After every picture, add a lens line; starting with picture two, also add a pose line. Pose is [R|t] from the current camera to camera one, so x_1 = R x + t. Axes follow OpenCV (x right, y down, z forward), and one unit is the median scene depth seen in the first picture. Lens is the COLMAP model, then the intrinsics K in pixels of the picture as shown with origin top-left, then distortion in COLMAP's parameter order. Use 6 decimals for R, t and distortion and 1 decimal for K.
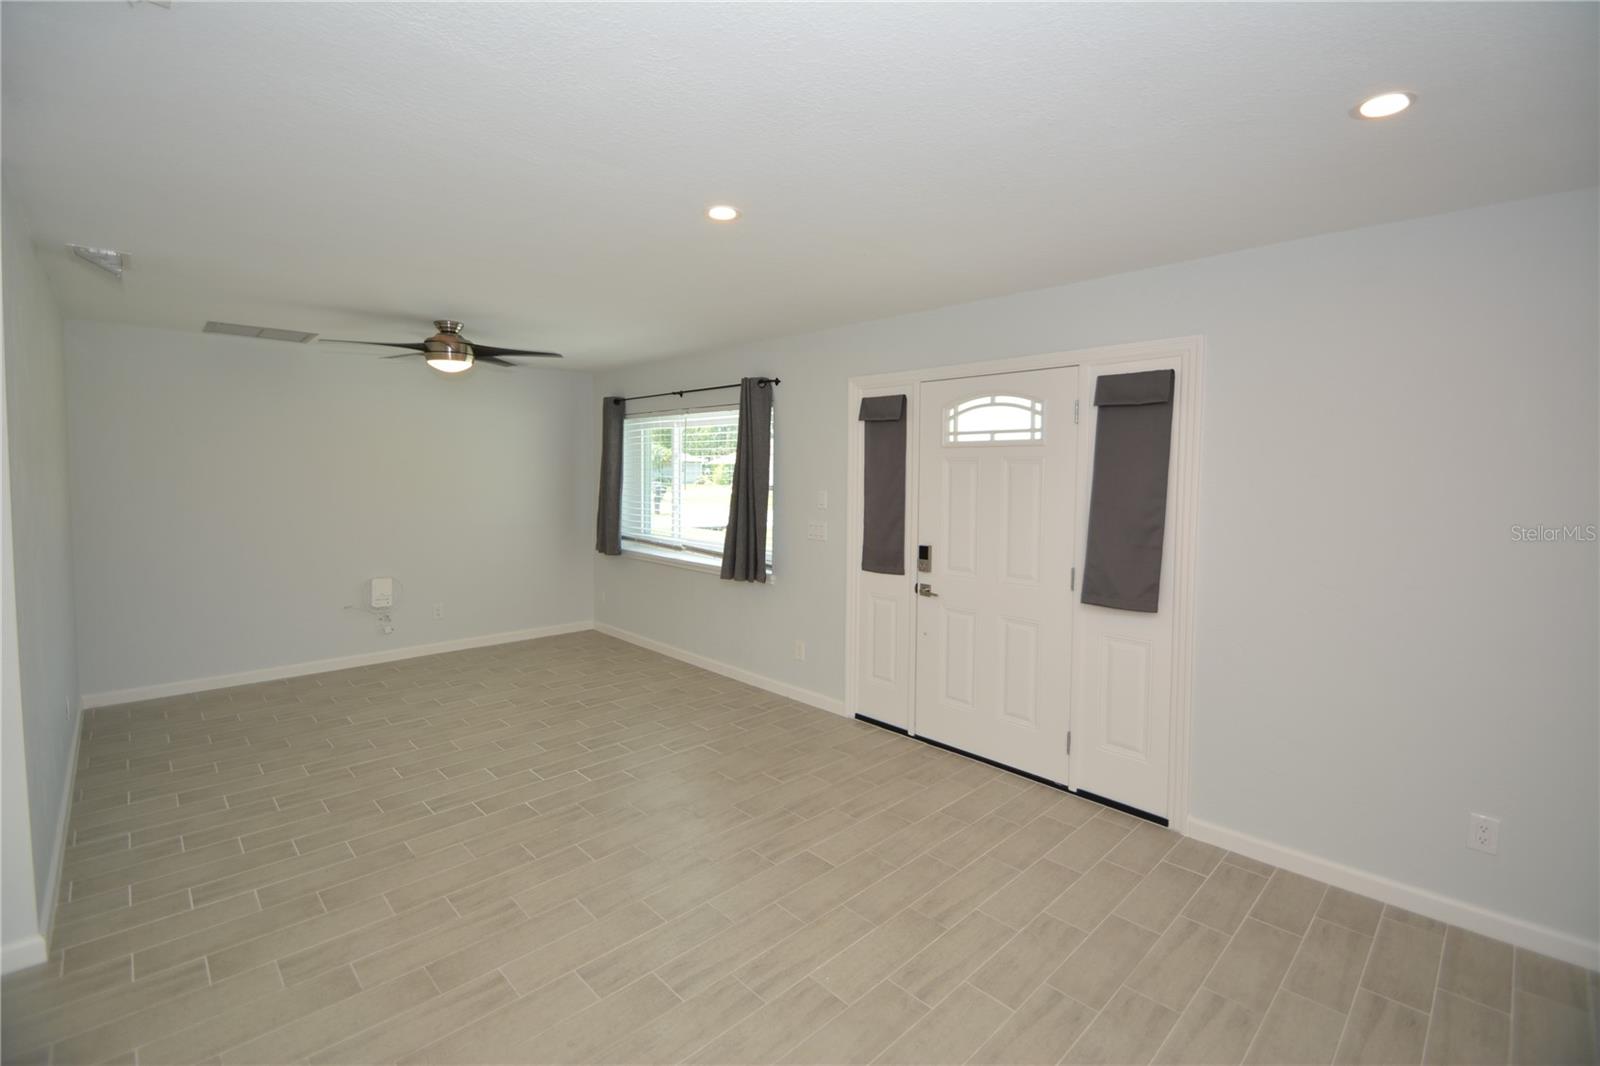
lens RADIAL K [[699.7, 0, 796.0], [0, 699.7, 502.8], [0, 0, 1]] dist [0.017688, -0.017470]
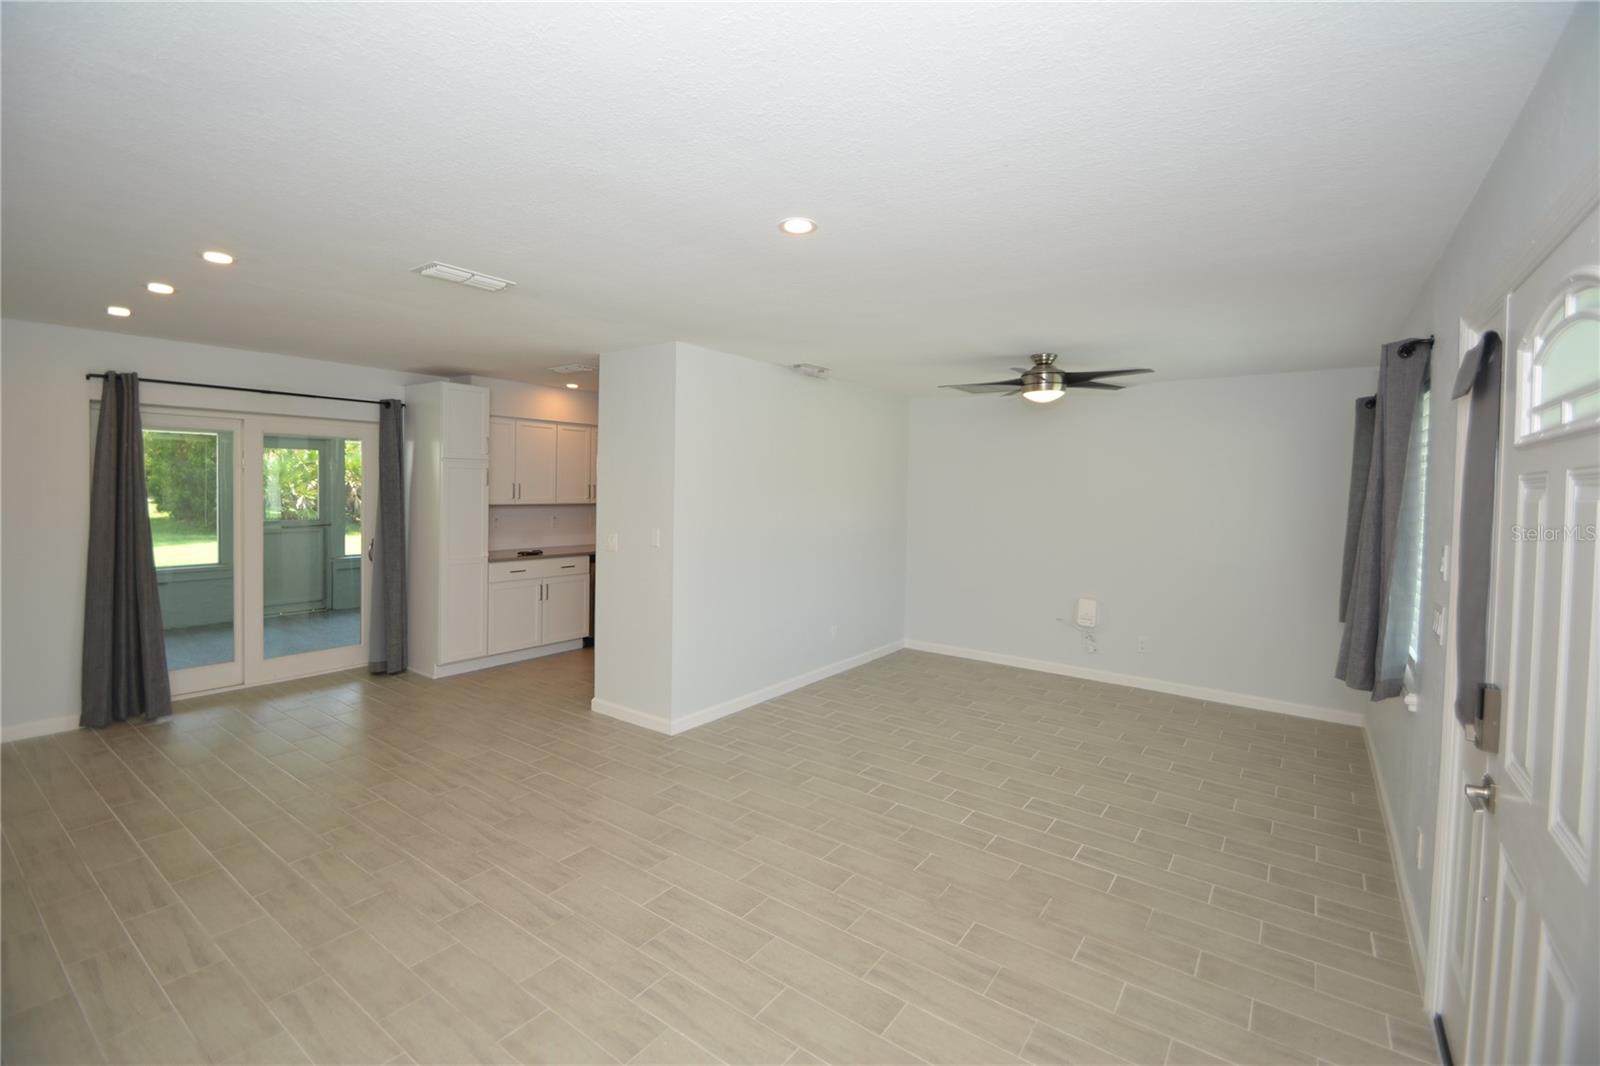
lens RADIAL K [[699.7, 0, 796.0], [0, 699.7, 502.8], [0, 0, 1]] dist [0.017688, -0.017470]
pose [[0.175529, 0.019918, -0.984273, 0.515640], [-0.065141, 0.997839, 0.008576, -0.024496], [0.982317, 0.062611, 0.176447, 0.515236]]
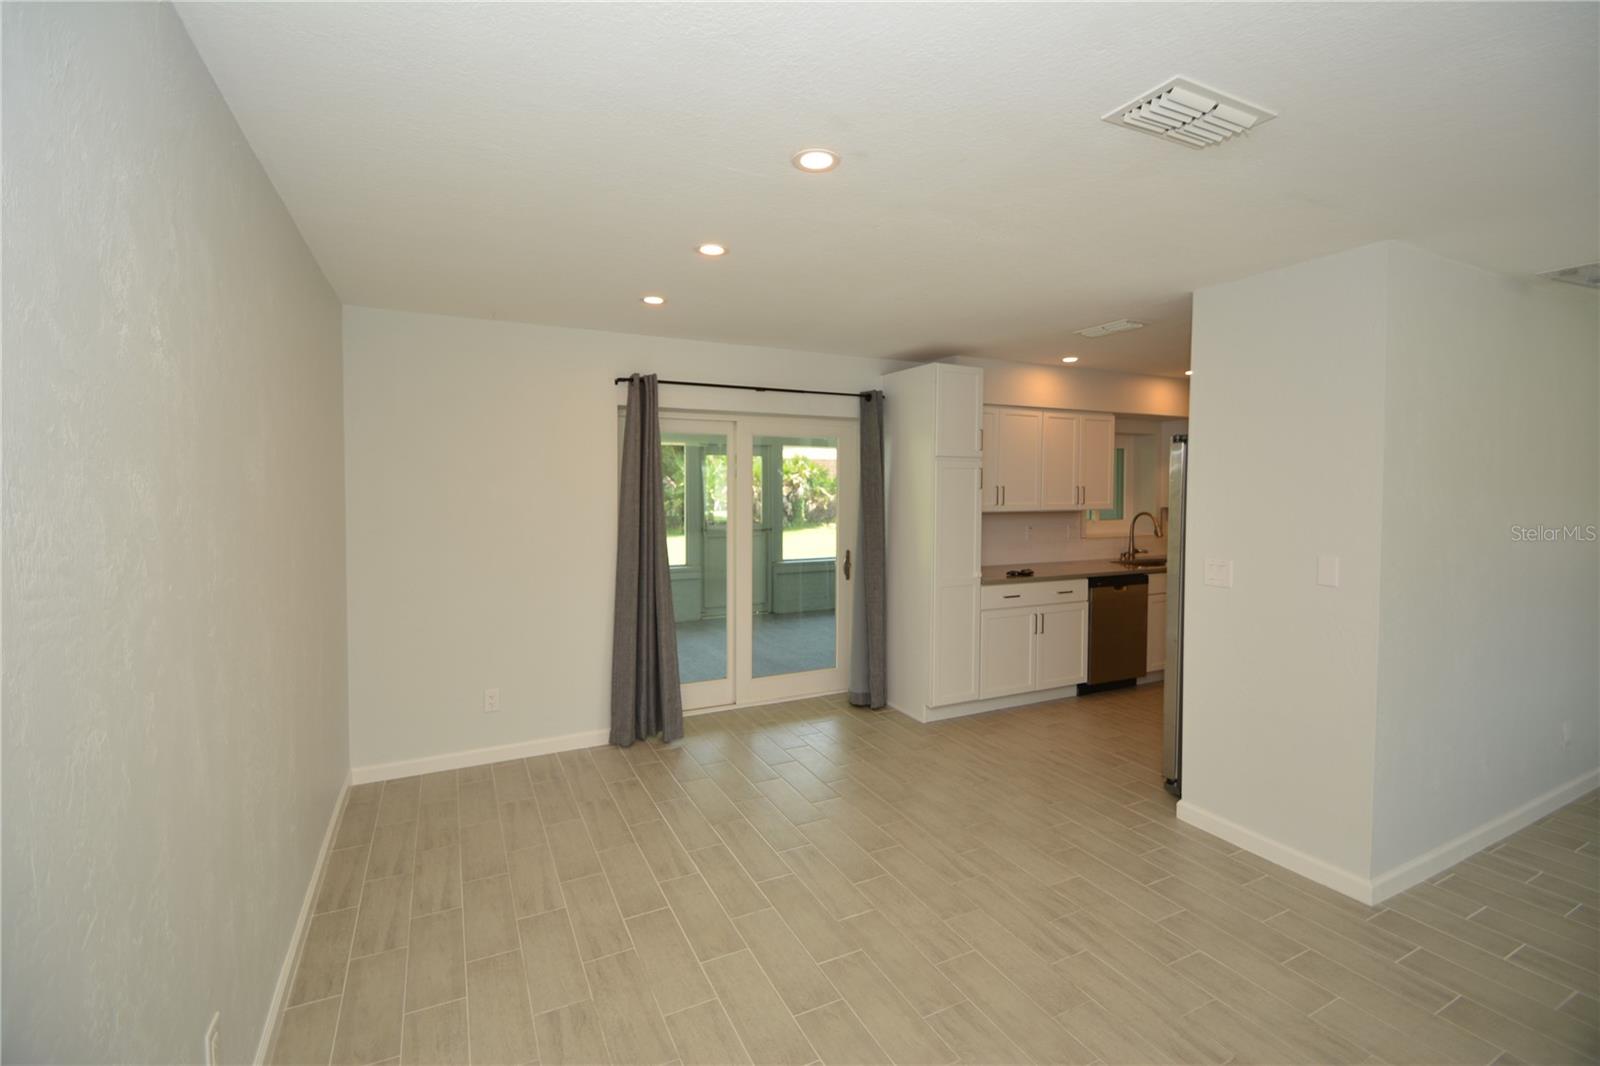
lens RADIAL K [[699.7, 0, 796.0], [0, 699.7, 502.8], [0, 0, 1]] dist [0.017688, -0.017470]
pose [[-0.298396, 0.018708, -0.954259, 0.184850], [-0.052191, 0.997992, 0.035885, -0.009393], [0.953014, 0.060512, -0.296820, 0.201429]]
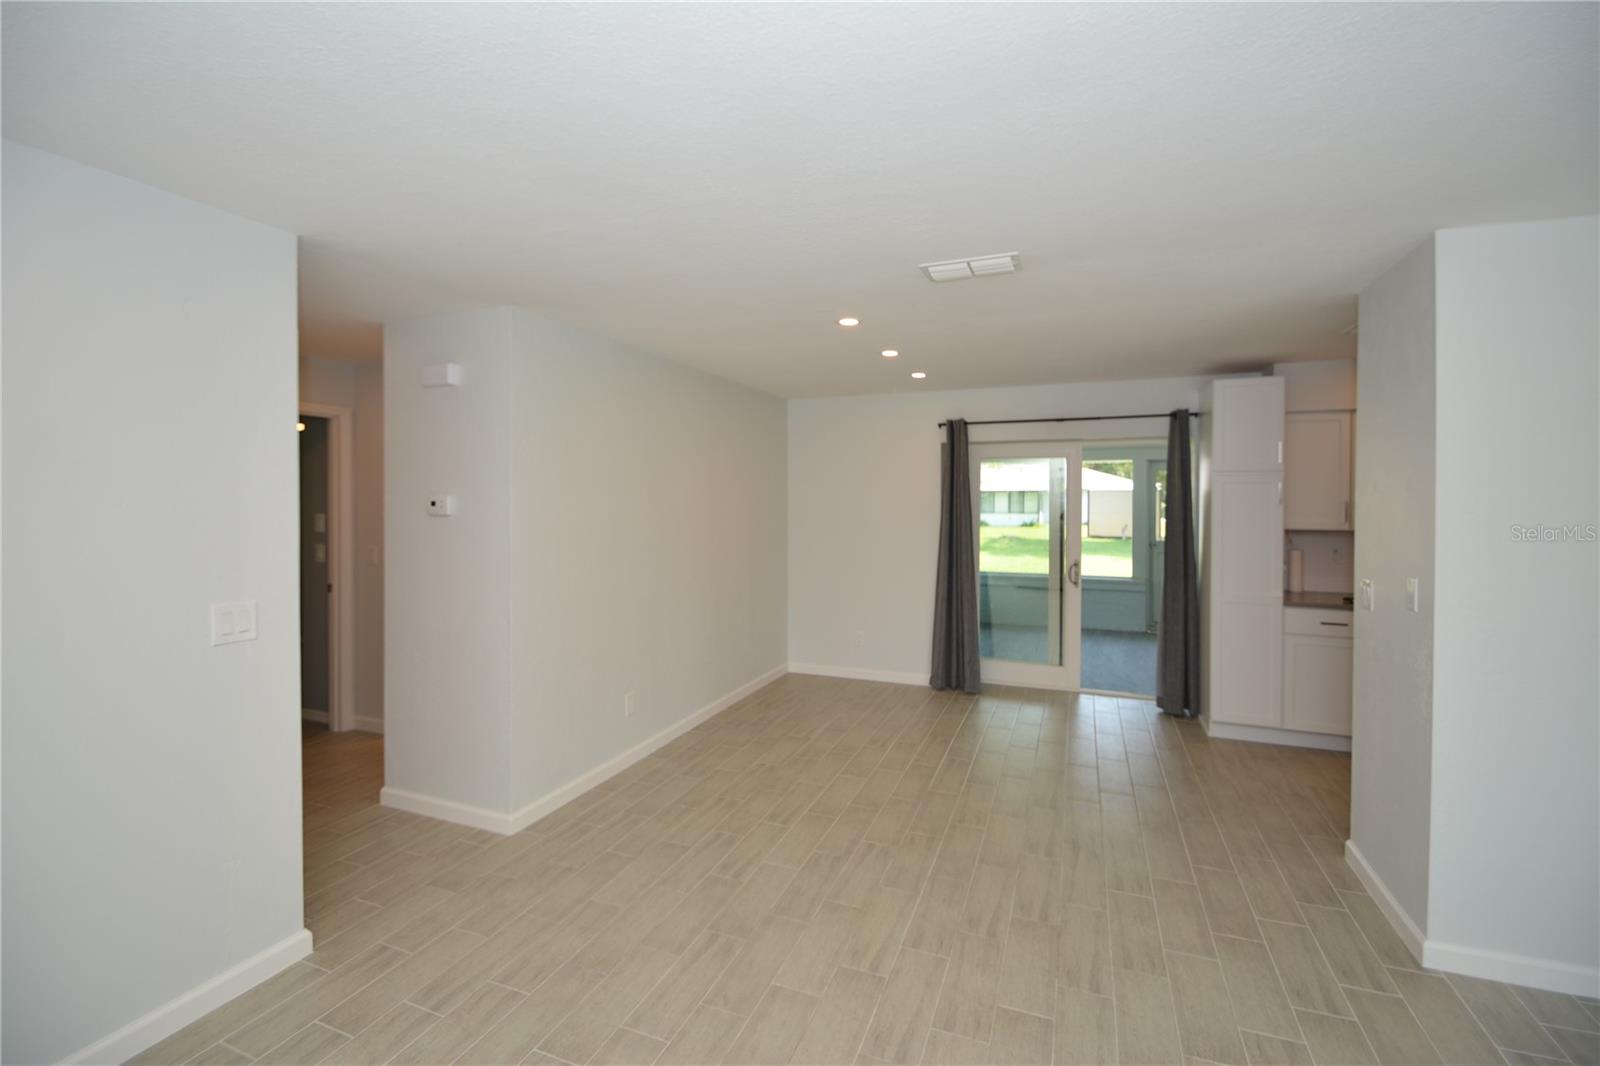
lens RADIAL K [[699.7, 0, 796.0], [0, 699.7, 502.8], [0, 0, 1]] dist [0.017688, -0.017470]
pose [[-0.912622, -0.005330, -0.408770, 0.131694], [-0.027630, 0.998433, 0.048668, -0.041276], [0.407870, 0.055710, -0.911339, 0.833711]]
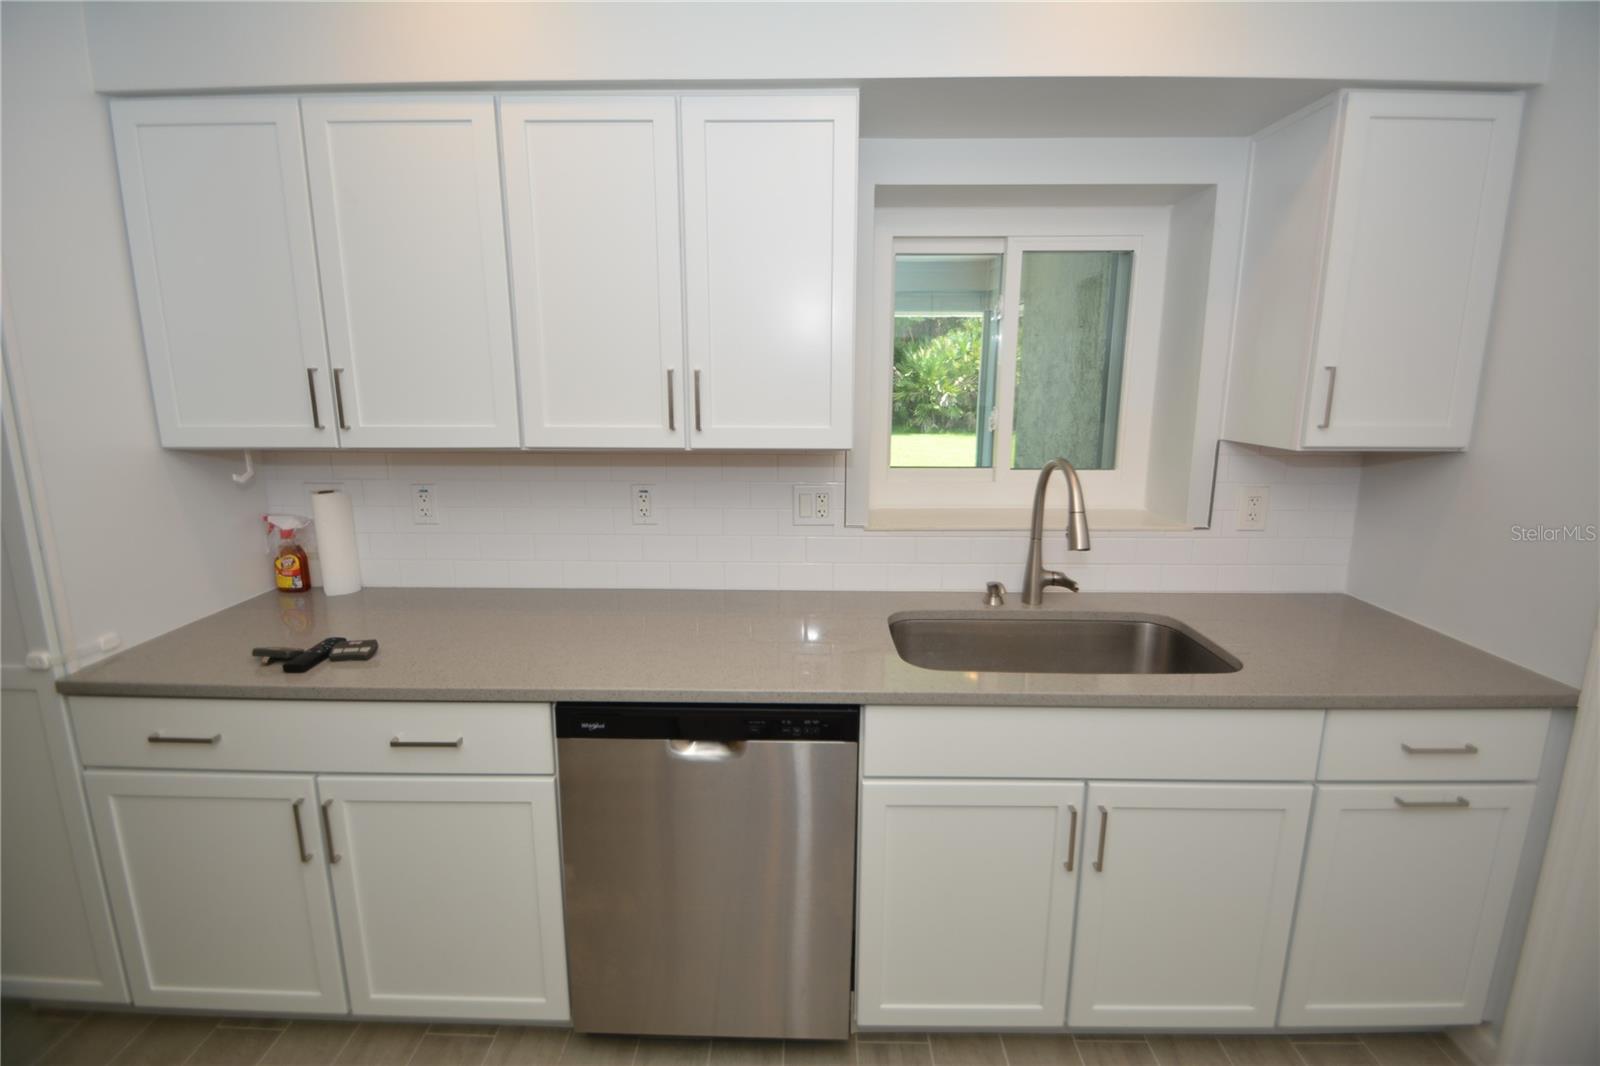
lens RADIAL K [[699.7, 0, 796.0], [0, 699.7, 502.8], [0, 0, 1]] dist [0.017688, -0.017470]
pose [[-0.700850, 0.121493, -0.702886, -1.039755], [-0.040644, 0.976985, 0.209398, -0.032703], [0.712150, 0.175325, -0.679782, 0.649341]]
